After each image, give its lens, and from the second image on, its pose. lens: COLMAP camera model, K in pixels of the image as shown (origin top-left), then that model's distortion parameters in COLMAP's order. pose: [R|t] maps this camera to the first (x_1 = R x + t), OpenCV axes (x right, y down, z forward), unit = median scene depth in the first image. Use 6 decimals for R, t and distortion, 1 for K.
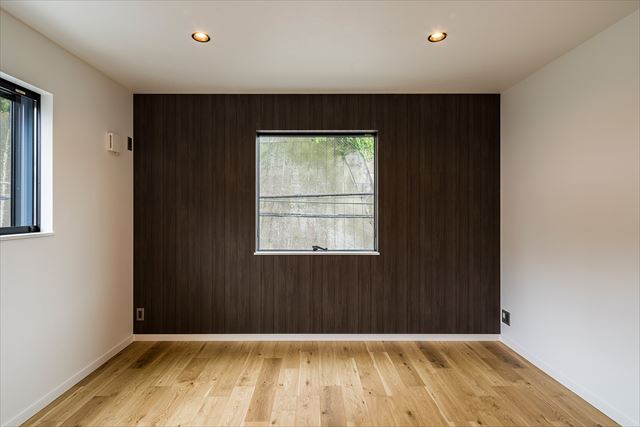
lens RADIAL K [[315.9, 0, 320.0], [0, 315.9, 213.5], [0, 0, 1]] dist [0.004509, 0.000023]
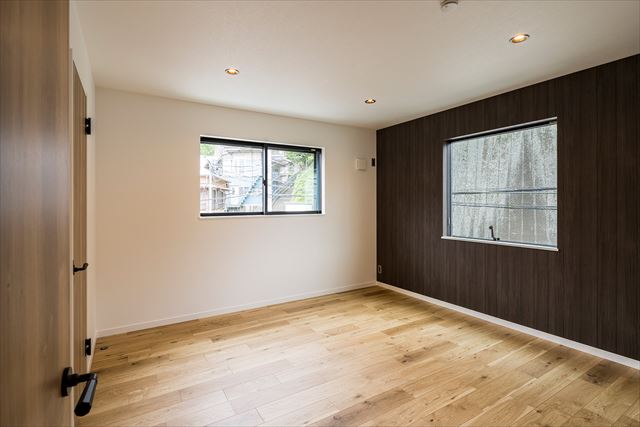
lens RADIAL K [[315.9, 0, 320.0], [0, 315.9, 213.5], [0, 0, 1]] dist [0.004509, 0.000023]
pose [[0.530824, 0.026843, -0.847057, 0.610928], [-0.003935, 0.999566, 0.029211, -0.004979], [0.847473, -0.012173, 0.530699, -0.086657]]
